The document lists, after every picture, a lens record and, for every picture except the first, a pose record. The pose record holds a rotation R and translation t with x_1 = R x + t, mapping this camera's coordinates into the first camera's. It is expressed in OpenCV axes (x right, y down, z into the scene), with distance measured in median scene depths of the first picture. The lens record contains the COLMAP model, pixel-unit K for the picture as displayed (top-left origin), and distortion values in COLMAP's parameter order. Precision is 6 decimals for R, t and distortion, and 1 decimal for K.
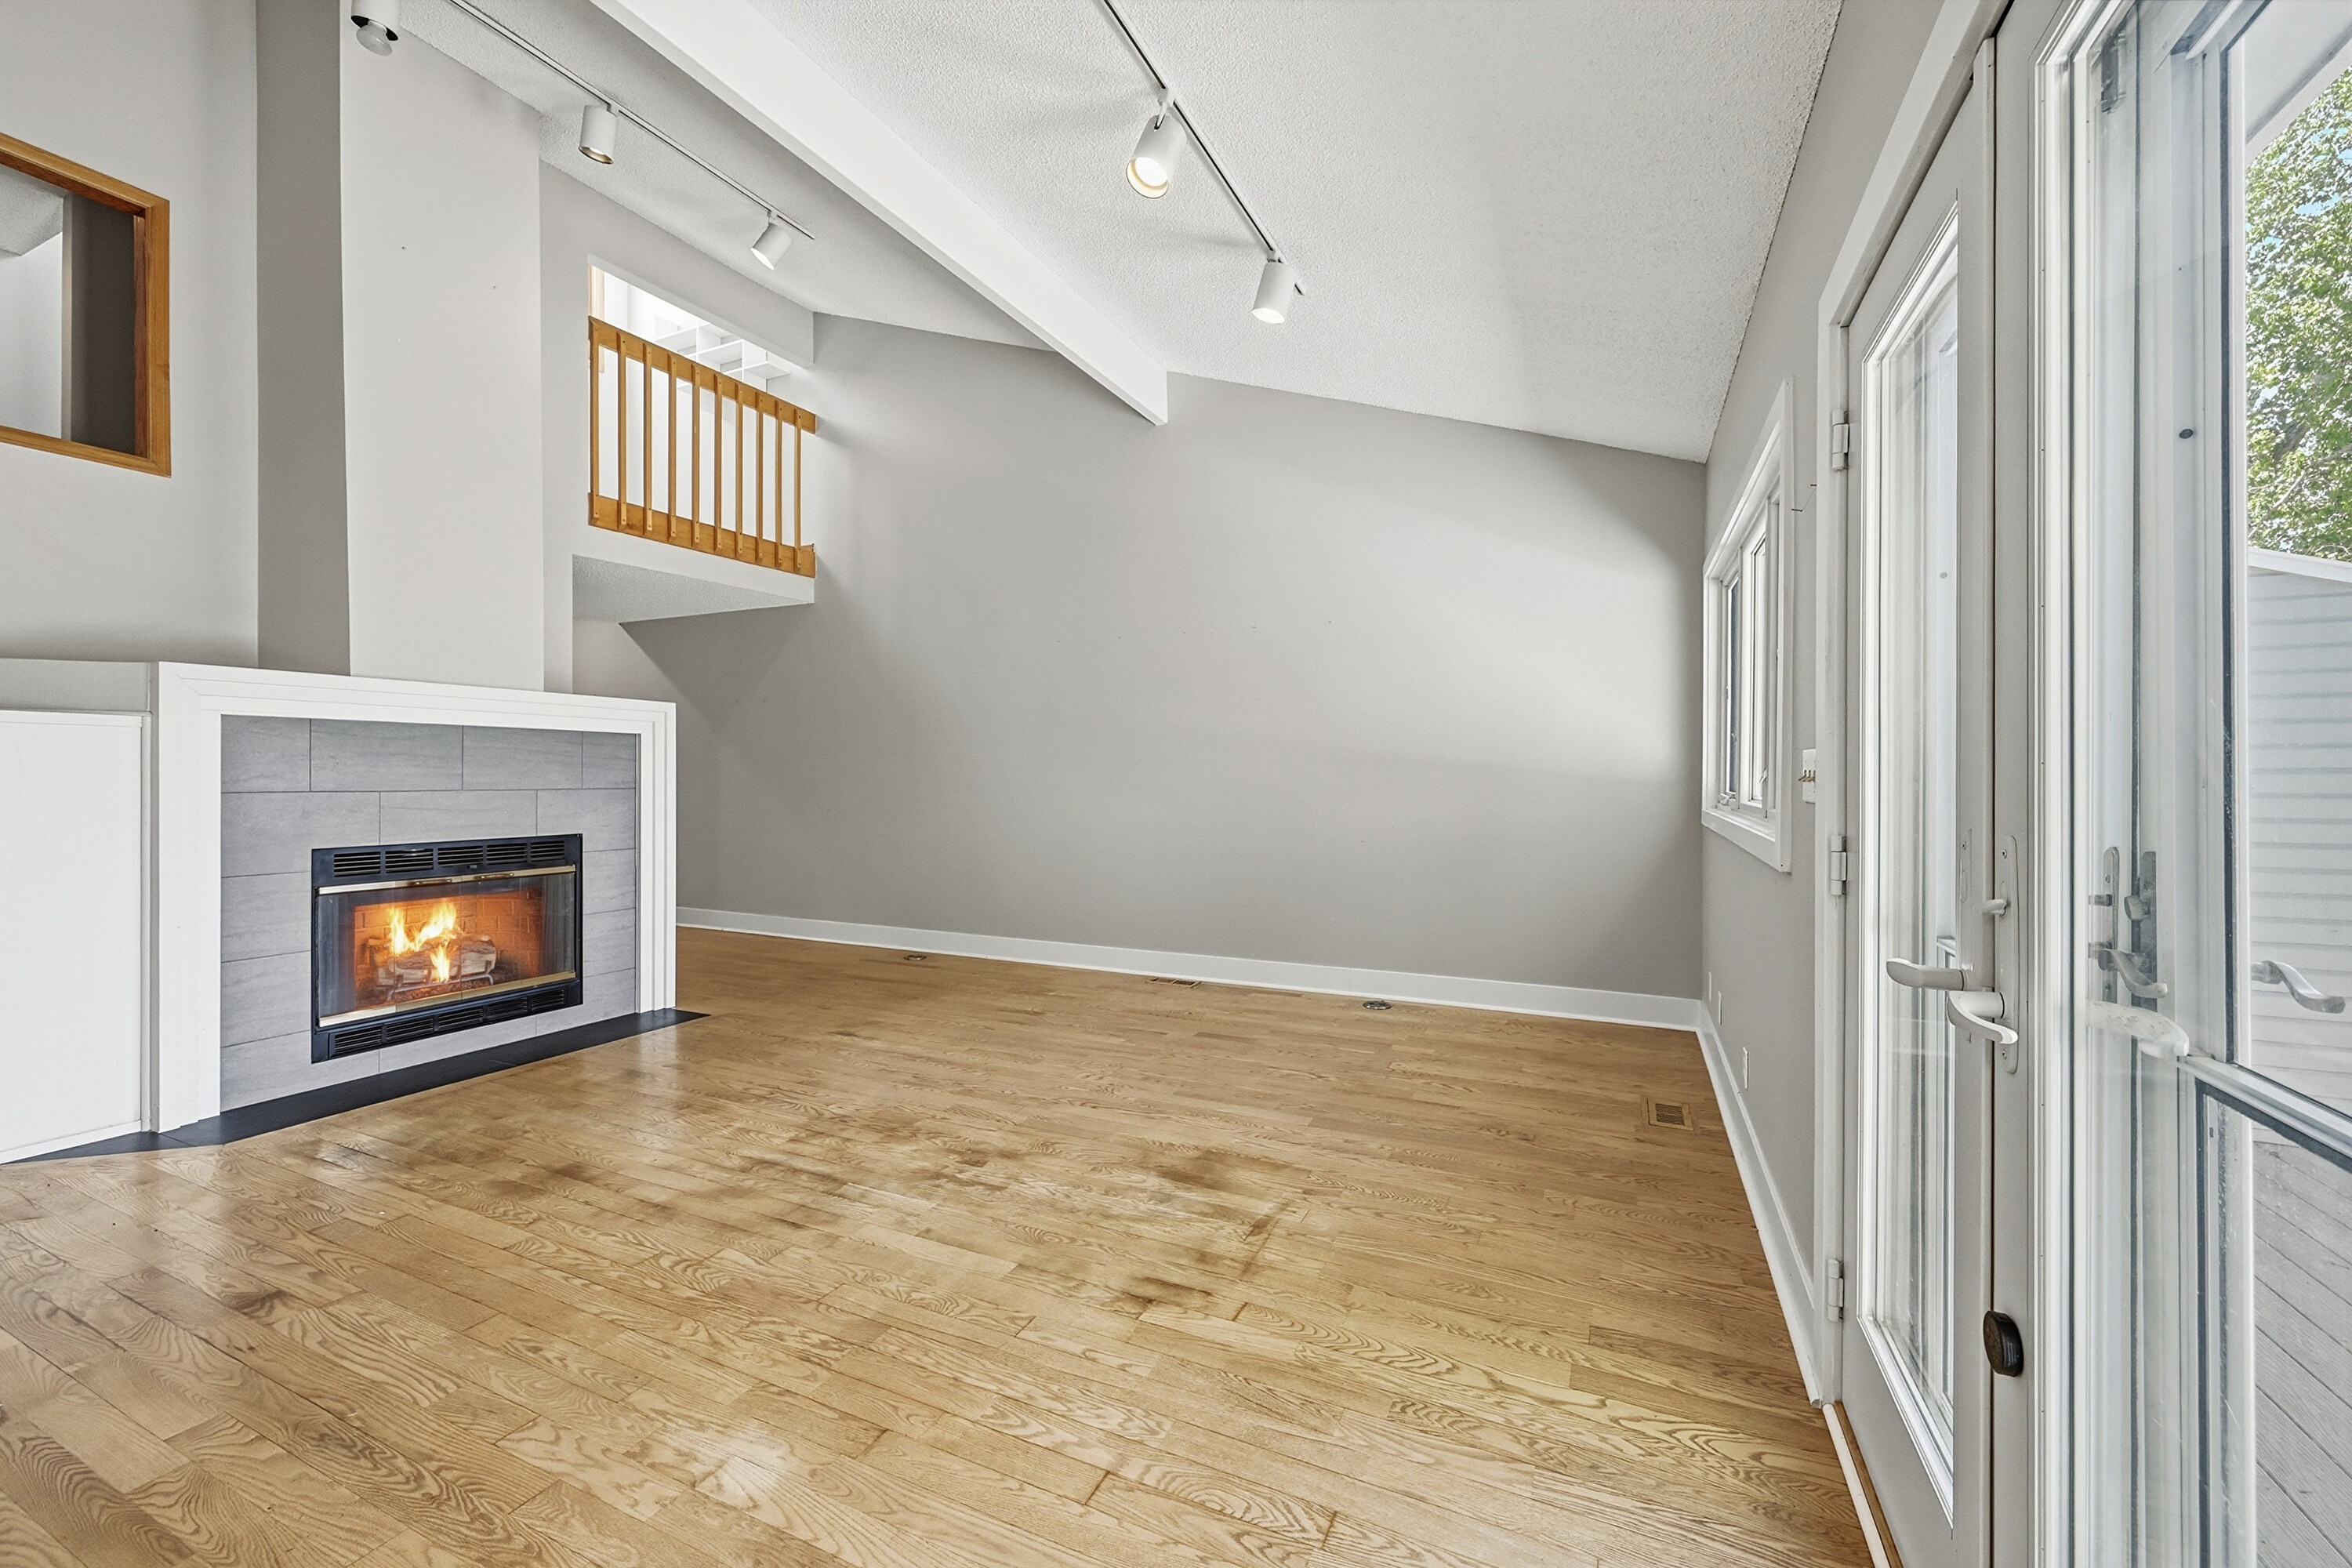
lens RADIAL K [[937.8, 0, 1168.8], [0, 937.8, 773.3], [0, 0, 1]] dist [-0.000156, -0.000013]
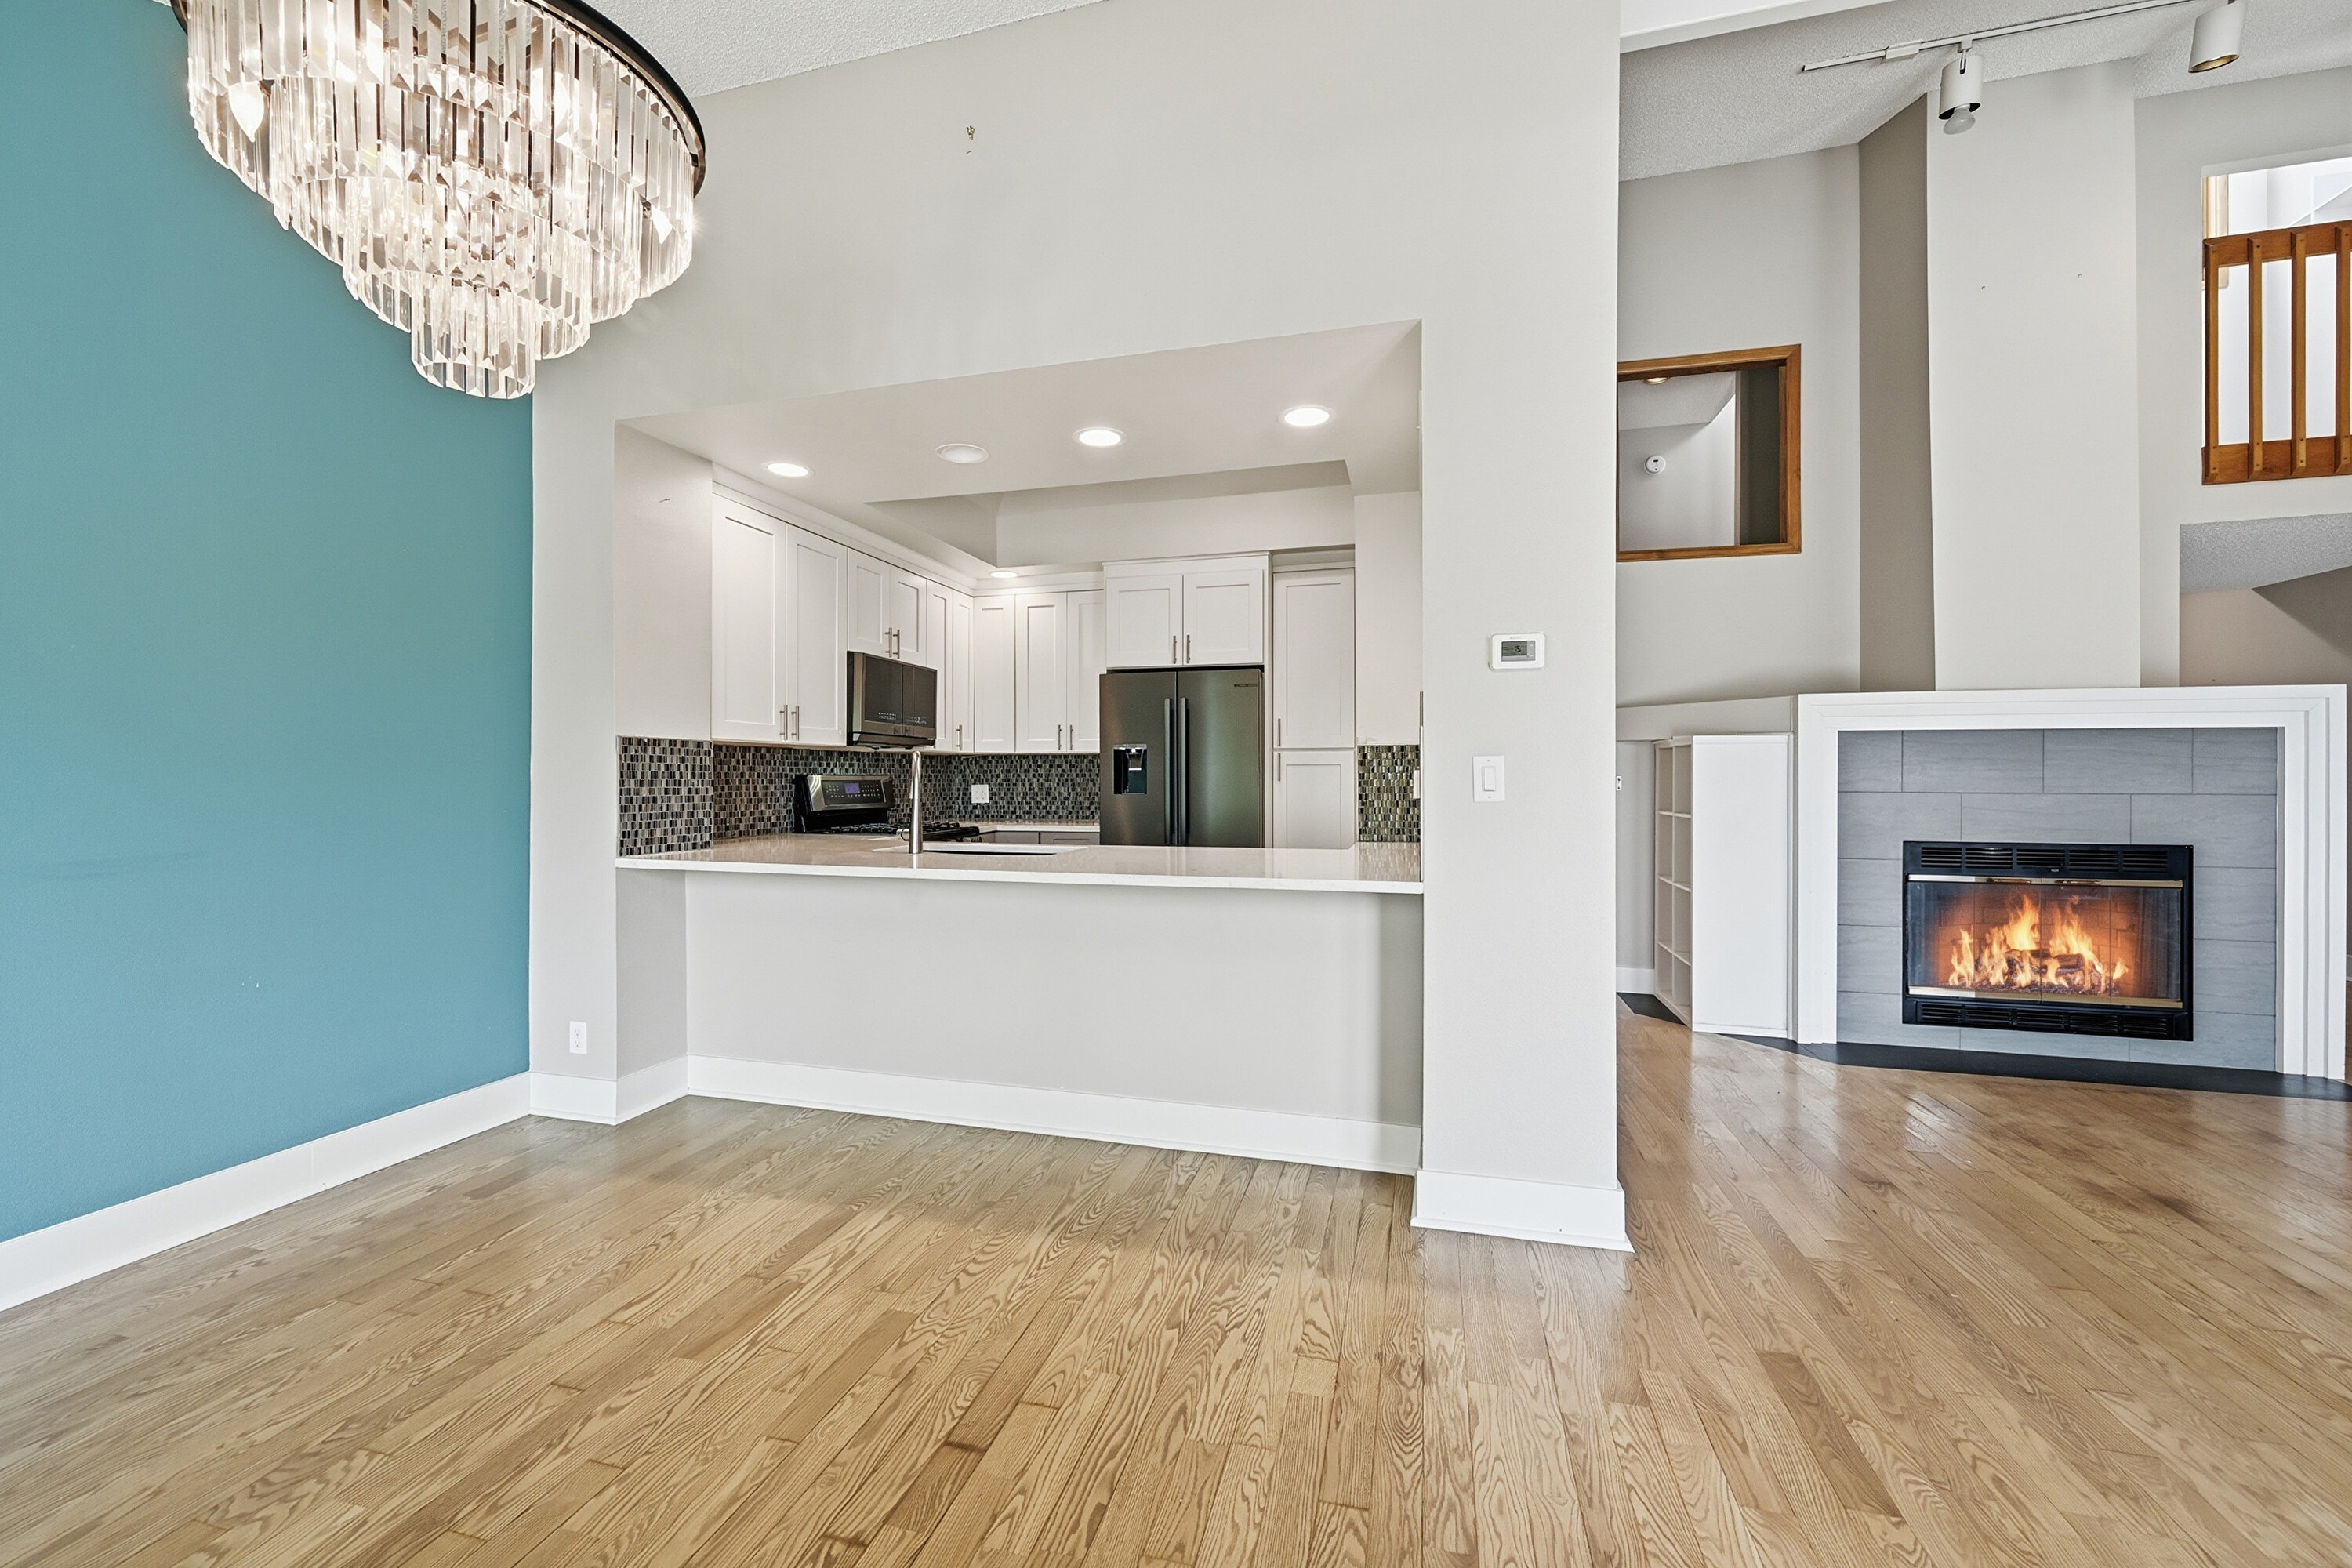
lens RADIAL K [[932.1, 0, 1167.3], [0, 932.1, 779.7], [0, 0, 1]] dist [-0.002352, 0.000590]
pose [[0.175442, 0.002057, -0.984488, 0.082623], [0.000837, 0.999997, 0.002238, 0.000404], [0.984489, -0.001217, 0.175440, -0.126918]]
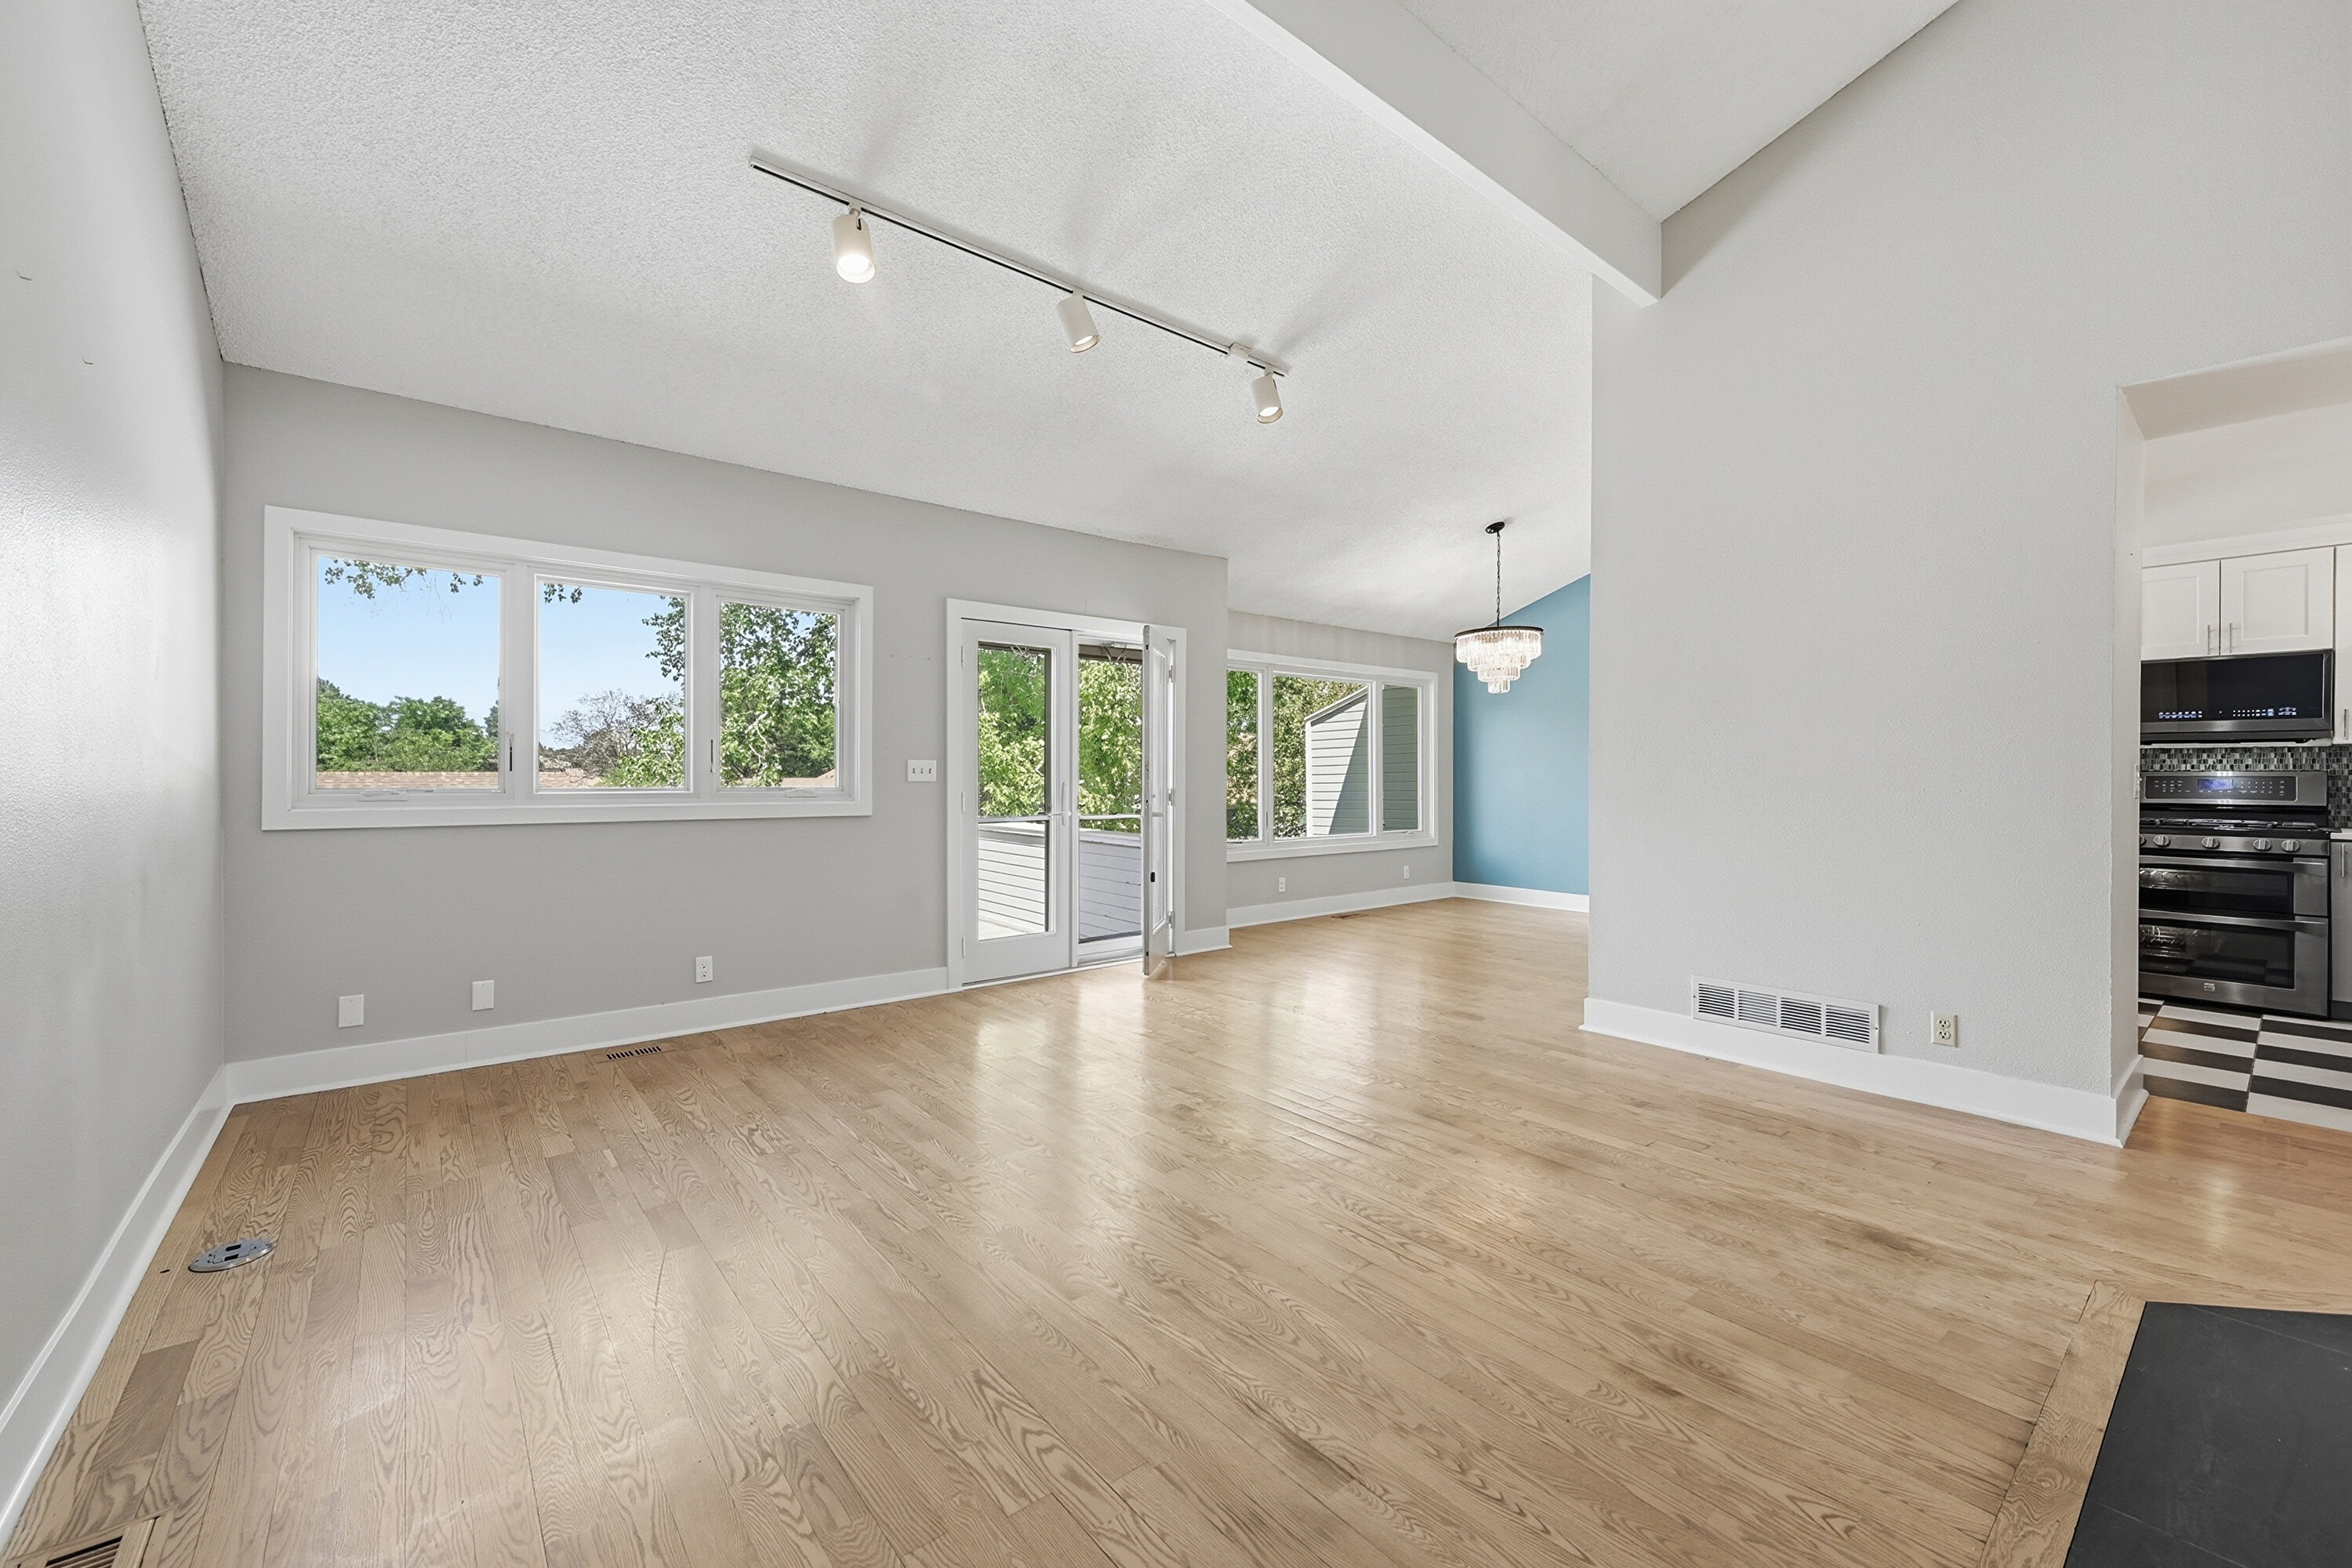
lens RADIAL K [[940.3, 0, 1174.2], [0, 940.3, 770.2], [0, 0, 1]] dist [-0.000648, 0.000249]
pose [[-0.906368, -0.002422, 0.422483, -0.606692], [-0.003331, 0.999993, -0.001414, 0.002387], [-0.422477, -0.002689, -0.906370, 1.824837]]
